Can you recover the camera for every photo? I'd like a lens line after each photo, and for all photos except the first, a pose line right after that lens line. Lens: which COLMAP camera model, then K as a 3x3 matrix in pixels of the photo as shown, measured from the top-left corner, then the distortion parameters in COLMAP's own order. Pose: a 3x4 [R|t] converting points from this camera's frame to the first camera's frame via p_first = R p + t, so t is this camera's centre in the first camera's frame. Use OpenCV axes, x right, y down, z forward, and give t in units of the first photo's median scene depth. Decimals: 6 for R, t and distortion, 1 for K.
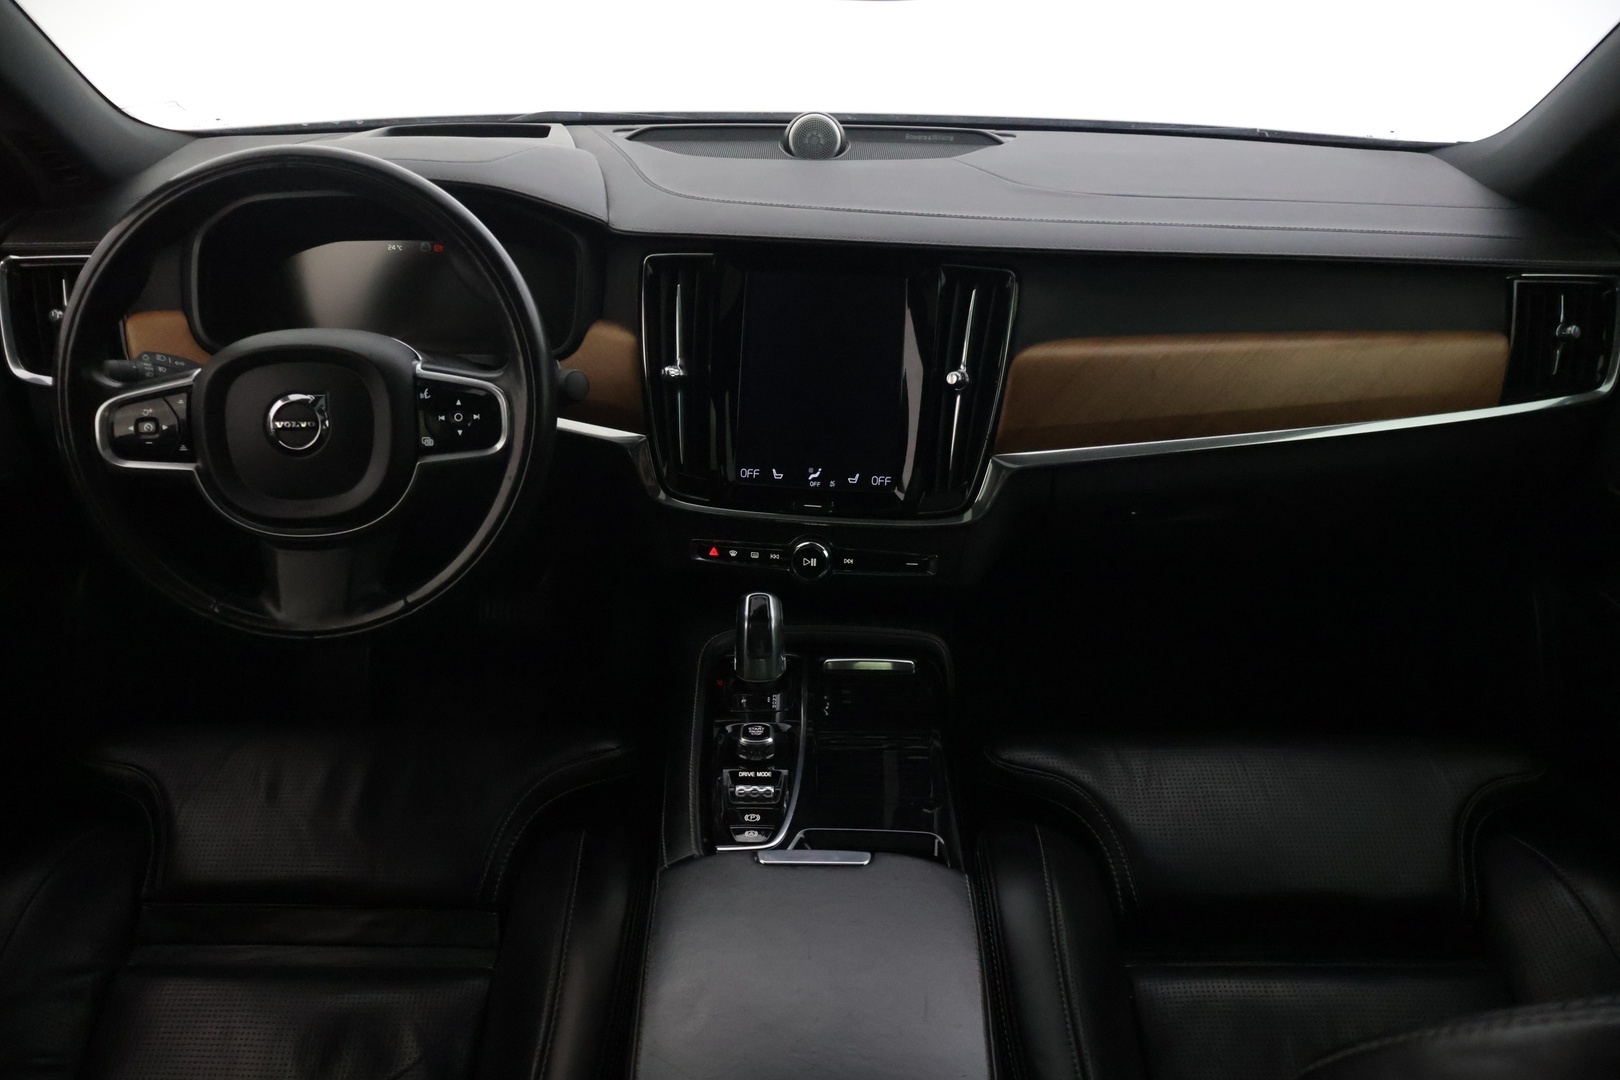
lens RADIAL K [[1373.6, 0, 805.8], [0, 1373.6, 541.4], [0, 0, 1]] dist [0.004729, -0.005487]
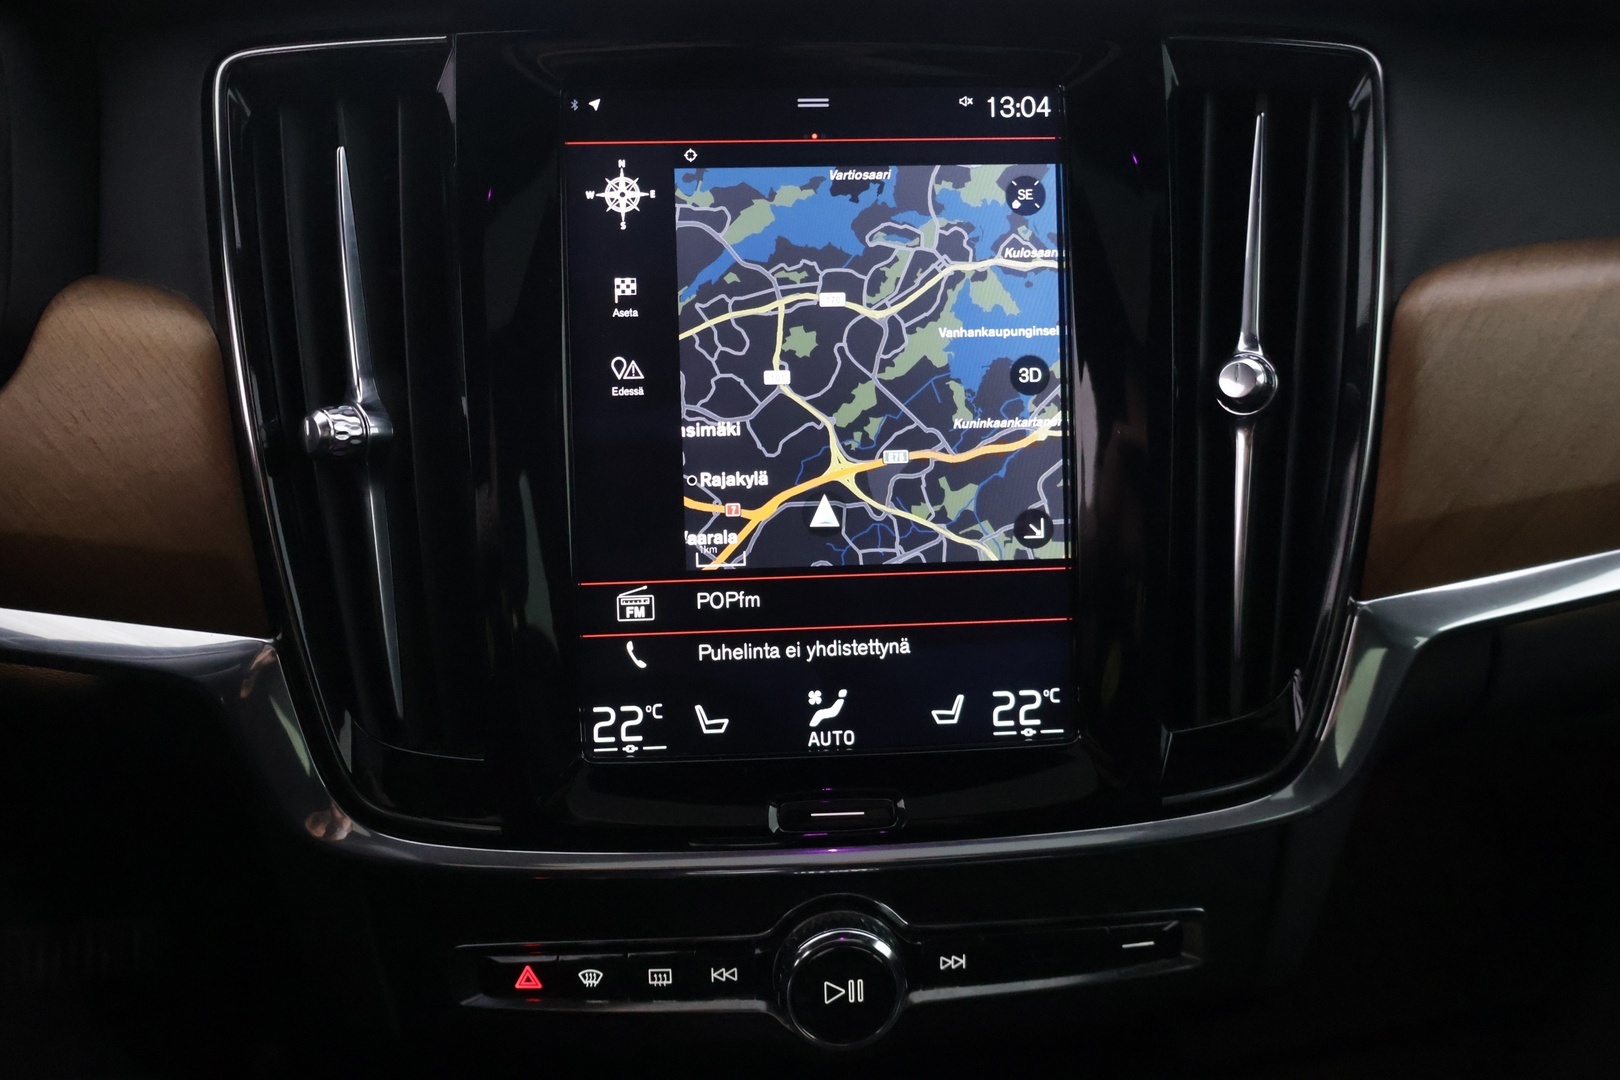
lens RADIAL K [[1362.6, 0, 812.9], [0, 1362.6, 538.9], [0, 0, 1]] dist [-0.002030, 0.012805]
pose [[0.979436, -0.087959, 0.181572, -0.051420], [0.095395, 0.994905, -0.032619, -0.078305], [-0.177778, 0.049269, 0.982837, 0.682289]]
